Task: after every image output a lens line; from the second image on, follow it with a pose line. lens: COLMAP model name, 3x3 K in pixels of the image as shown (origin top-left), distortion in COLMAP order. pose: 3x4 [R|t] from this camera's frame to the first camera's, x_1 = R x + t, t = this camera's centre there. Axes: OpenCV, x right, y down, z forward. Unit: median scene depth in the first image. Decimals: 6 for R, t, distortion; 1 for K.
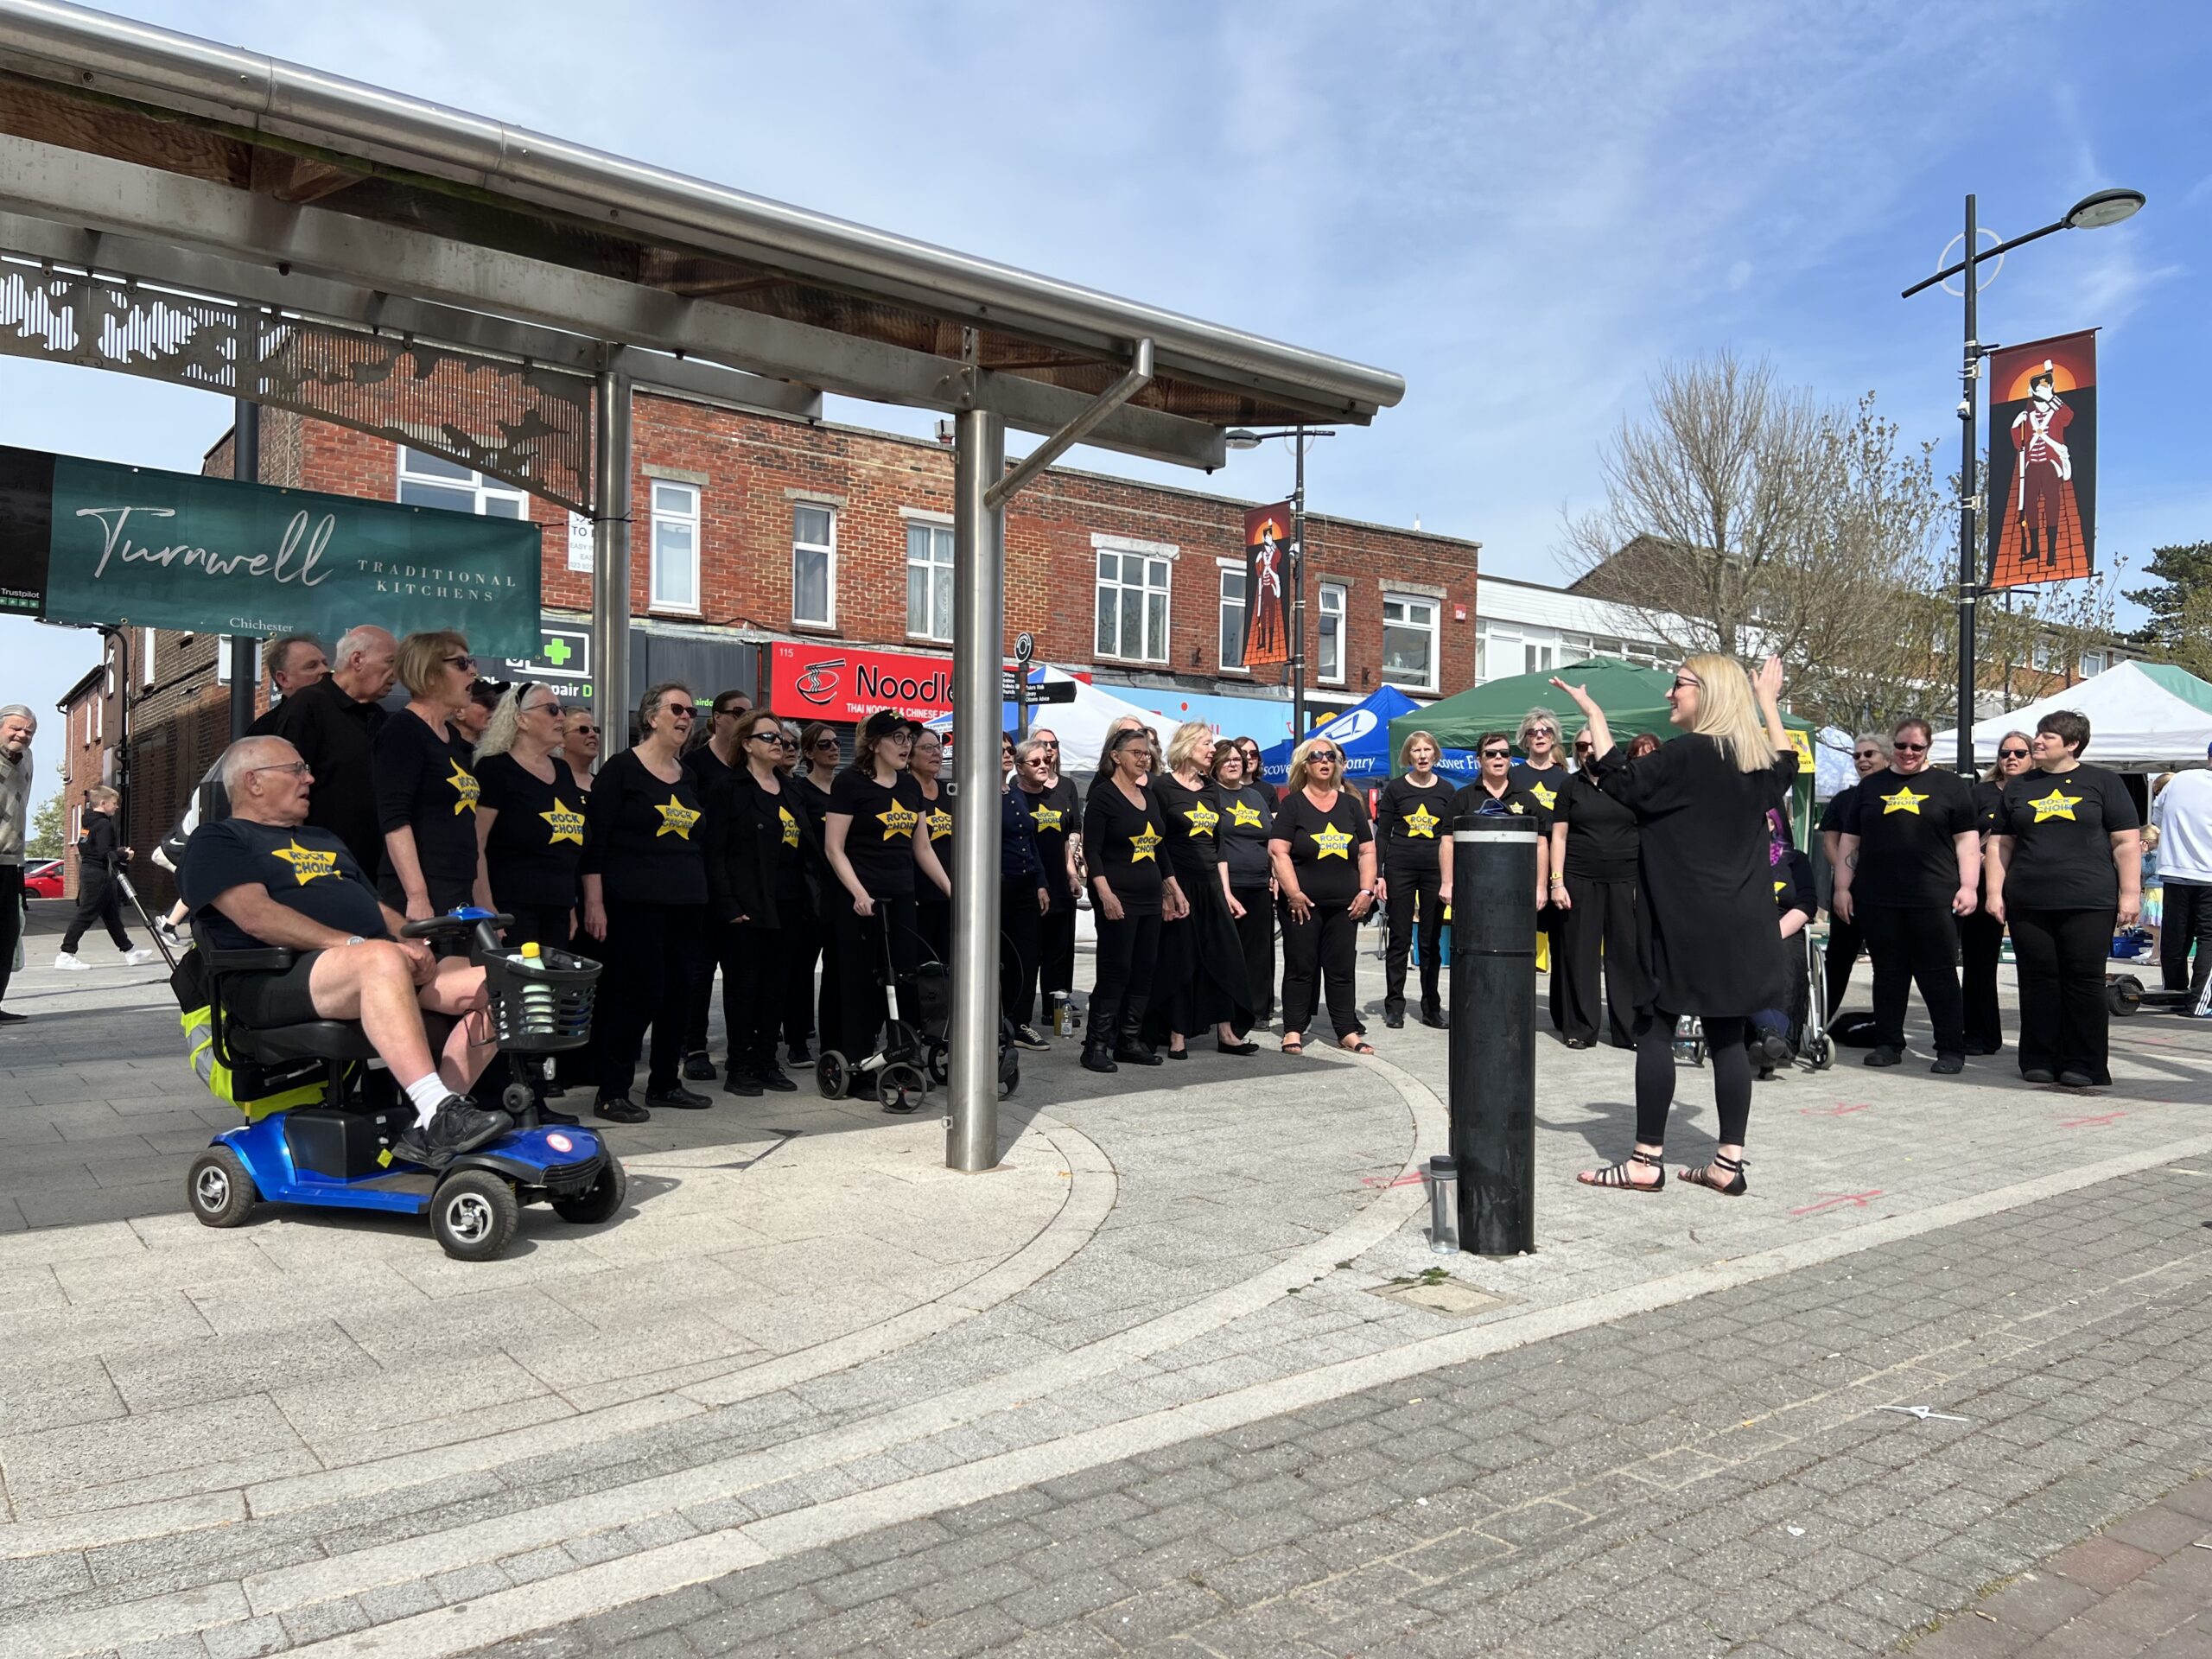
lens RADIAL K [[1675.8, 0, 1106.0], [0, 1675.8, 829.5], [0, 0, 1]] dist [0.072705, -0.068892]
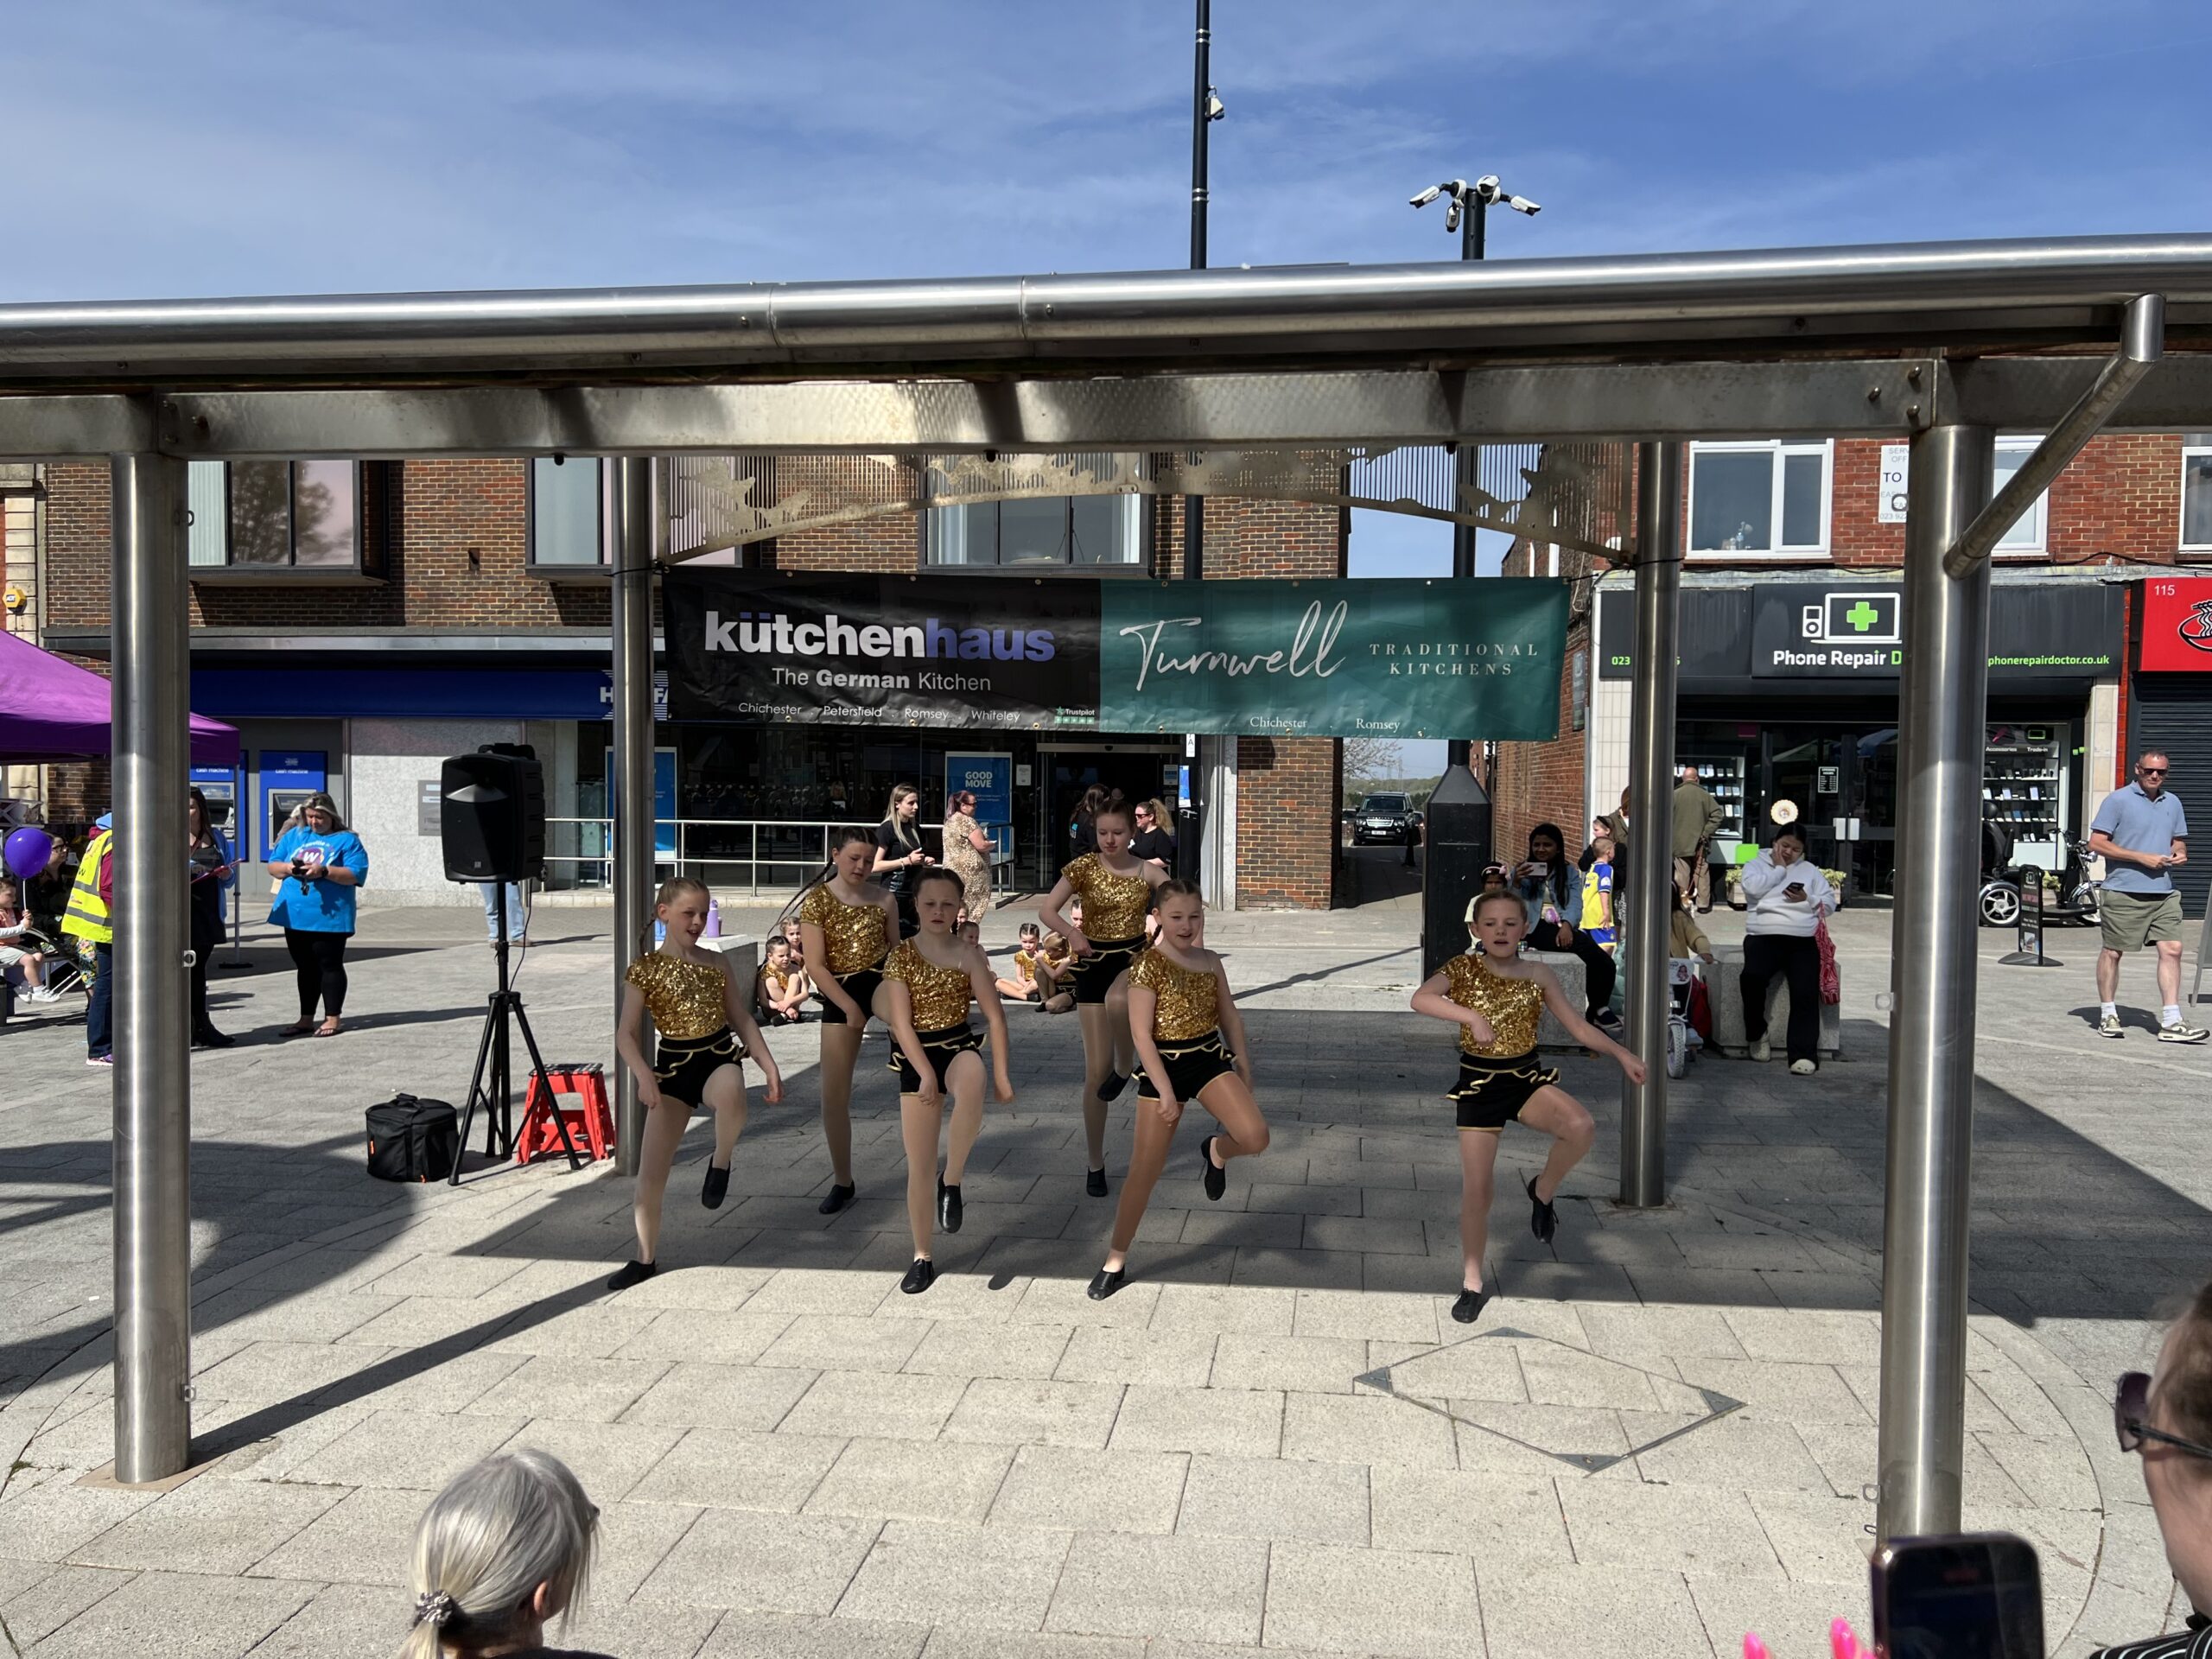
lens RADIAL K [[1675.8, 0, 1106.0], [0, 1675.8, 829.5], [0, 0, 1]] dist [0.072705, -0.068892]
pose [[0.698447, 0.017324, -0.715452, 0.040947], [0.012534, 0.999258, 0.036433, -0.027810], [0.715552, -0.034414, 0.697711, 0.070002]]
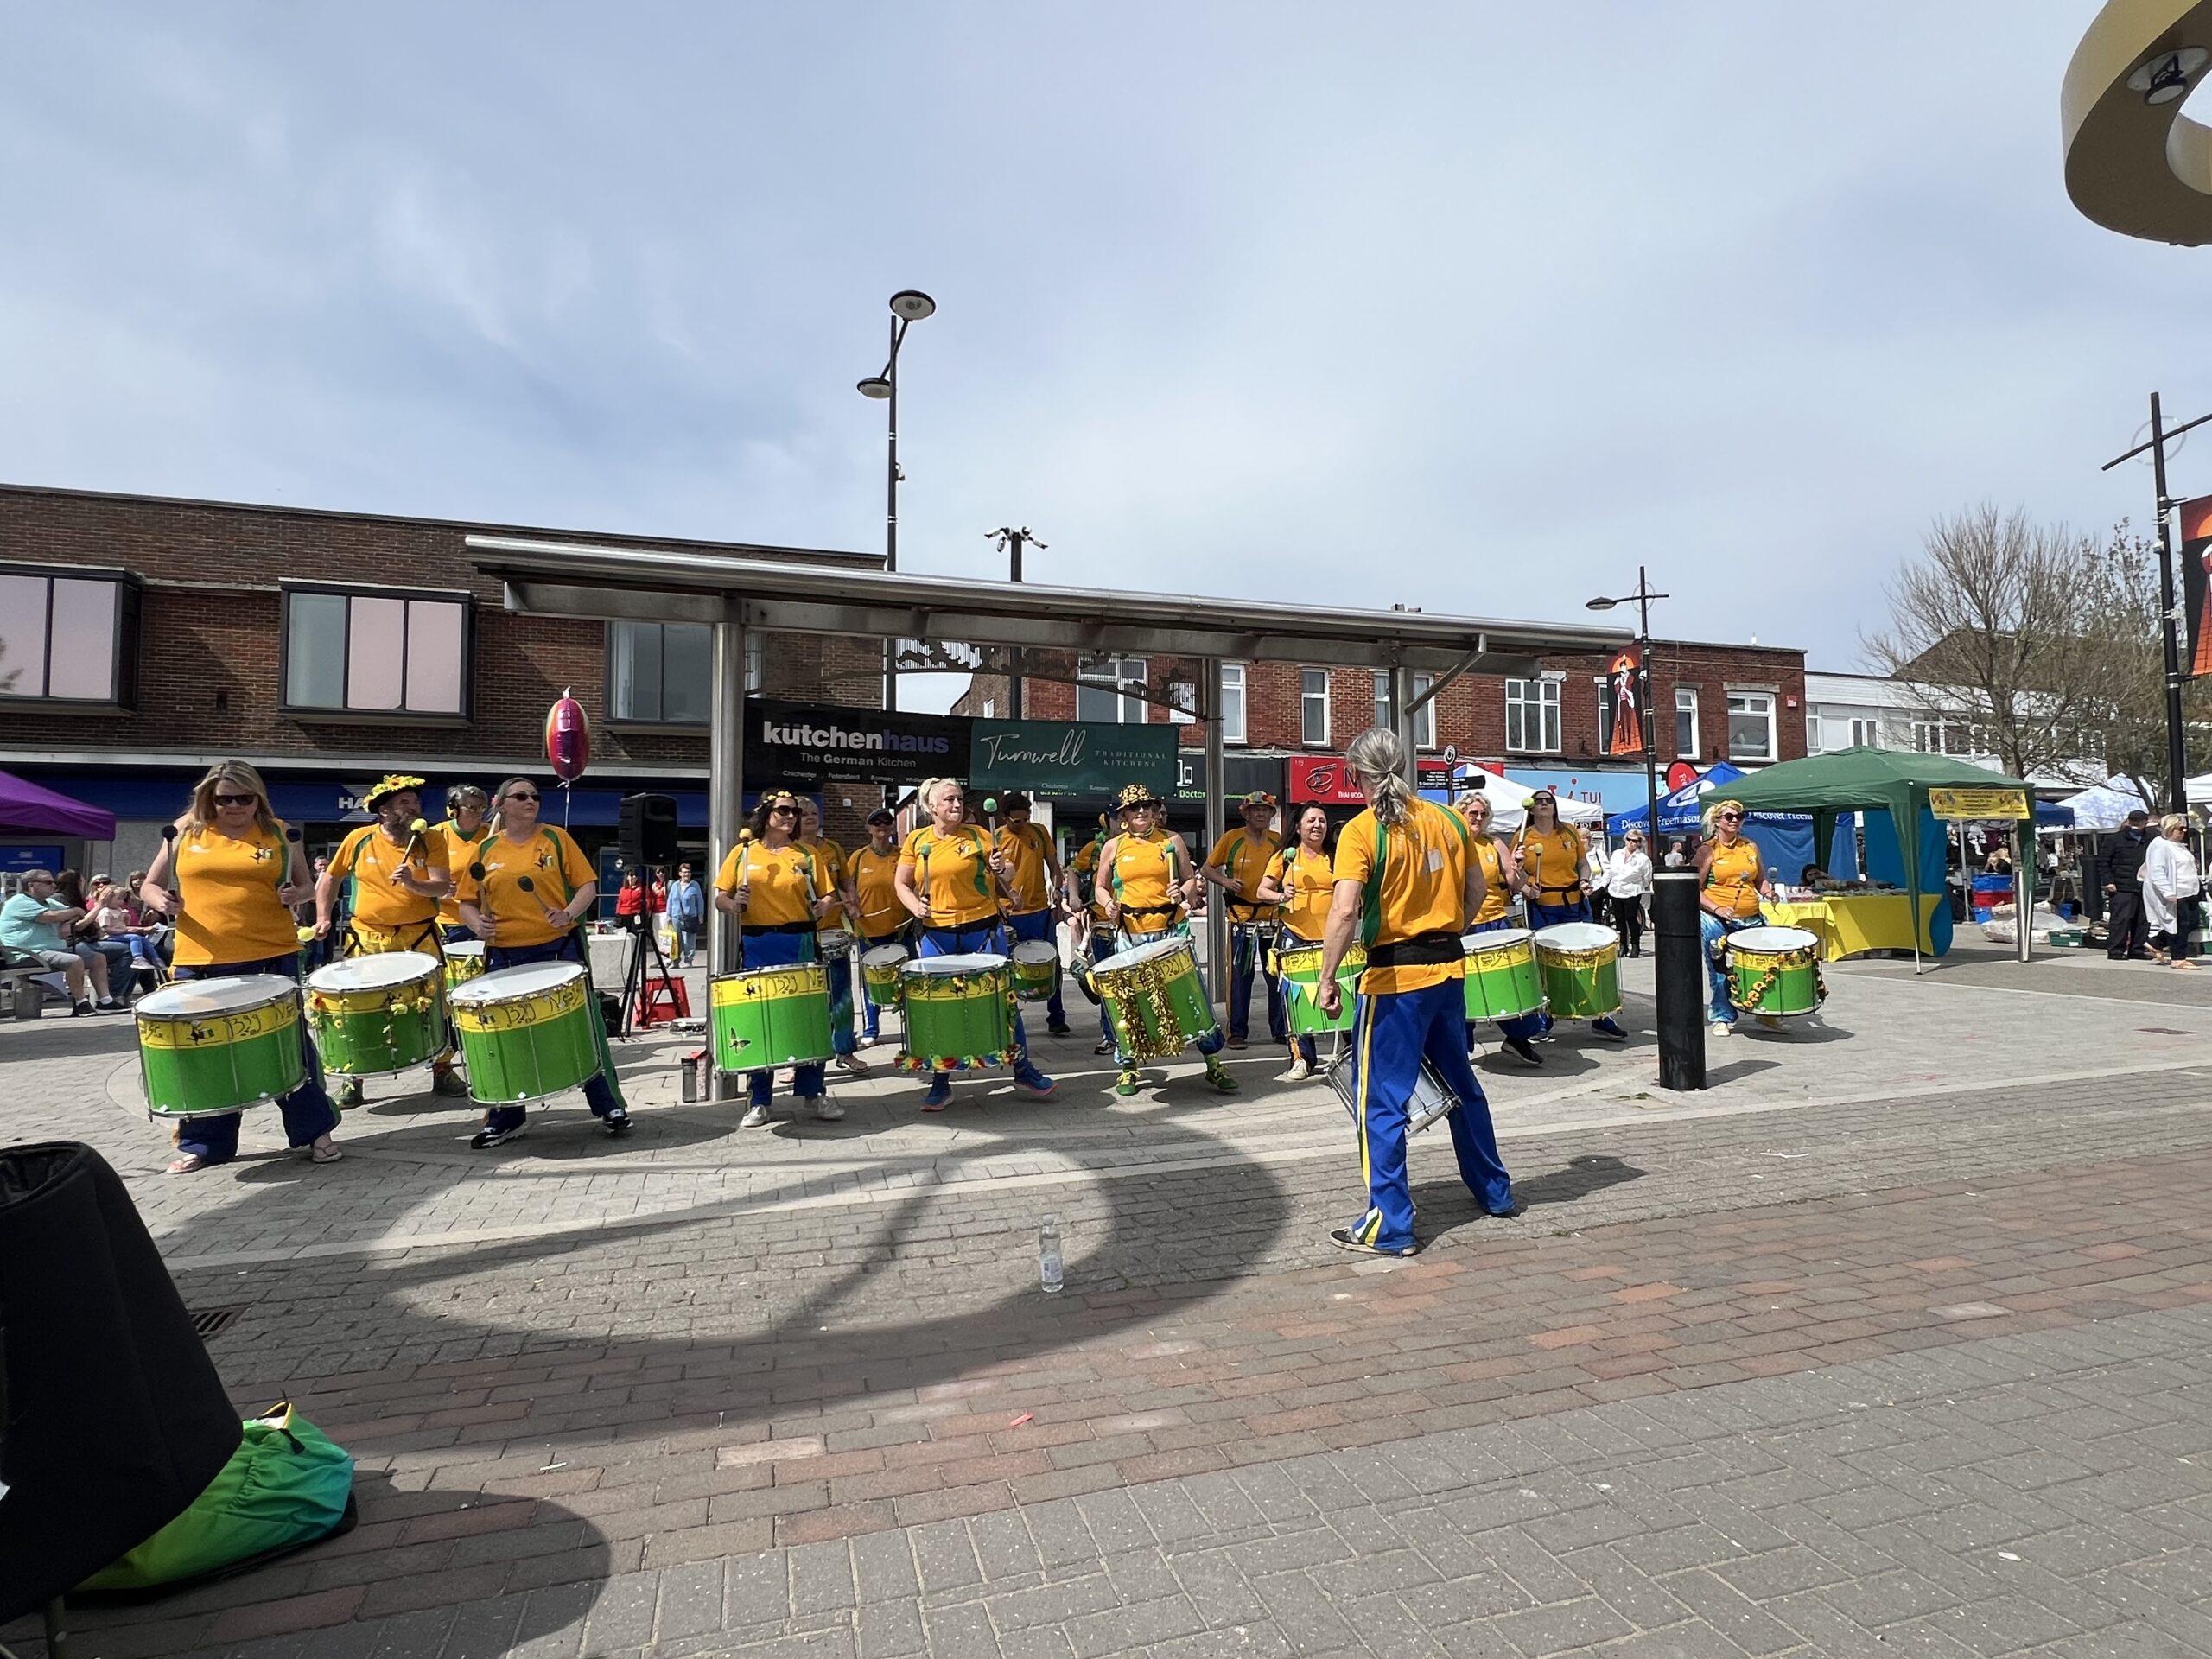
lens RADIAL K [[1151.6, 0, 1106.0], [0, 1151.6, 829.5], [0, 0, 1]] dist [0.000267, 0.000880]
pose [[0.937421, -0.036715, -0.346258, 0.014418], [0.024229, 0.998893, -0.040320, -0.002284], [0.347355, 0.029407, 0.937273, -0.090412]]
